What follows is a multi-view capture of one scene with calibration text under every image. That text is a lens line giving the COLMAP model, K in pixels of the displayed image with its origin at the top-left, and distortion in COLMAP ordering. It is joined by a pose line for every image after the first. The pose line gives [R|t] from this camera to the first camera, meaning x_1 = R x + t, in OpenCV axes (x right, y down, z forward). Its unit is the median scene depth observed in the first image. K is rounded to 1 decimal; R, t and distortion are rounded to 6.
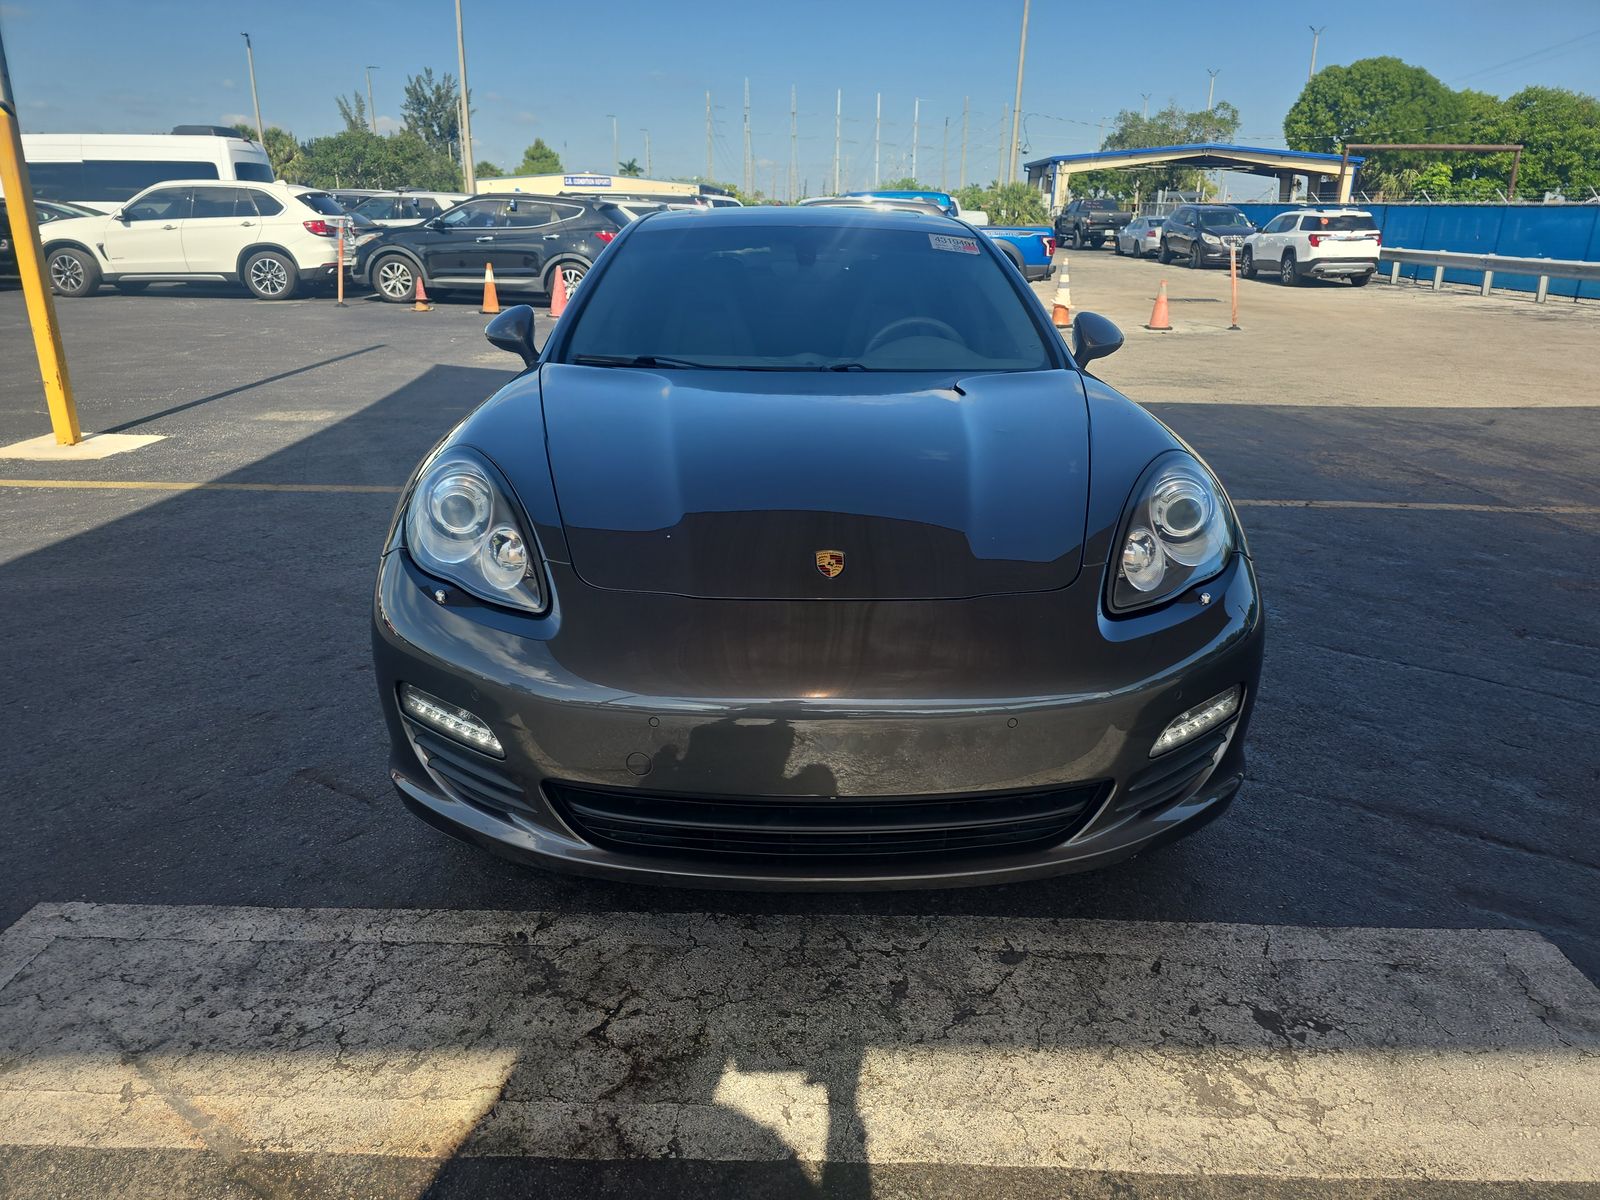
lens RADIAL K [[1119.0, 0, 802.0], [0, 1119.0, 601.5], [0, 0, 1]] dist [0.029611, -0.034466]
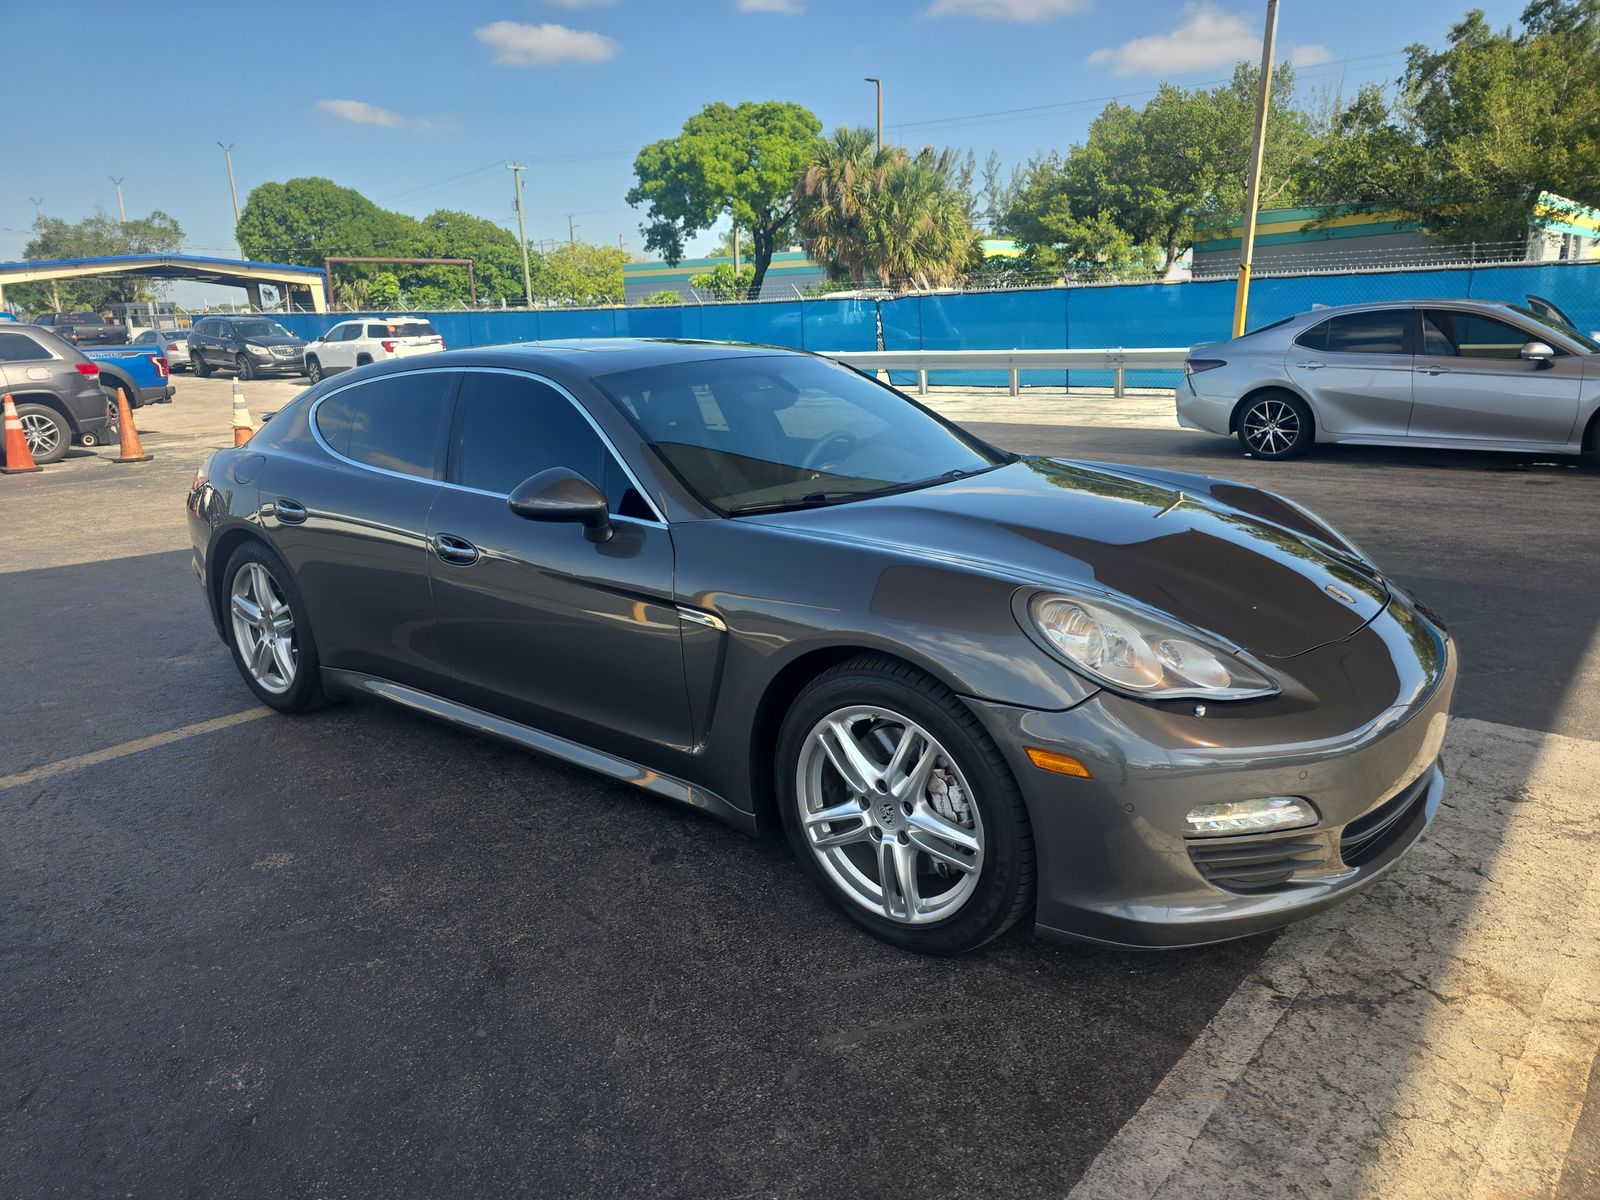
lens RADIAL K [[1119.0, 0, 800.1], [0, 1119.0, 586.4], [0, 0, 1]] dist [0.029611, -0.034466]
pose [[0.633254, -0.207818, 0.745521, -0.103298], [0.279991, 0.959545, 0.029651, -0.020095], [-0.721522, 0.189963, 0.665823, 0.042933]]
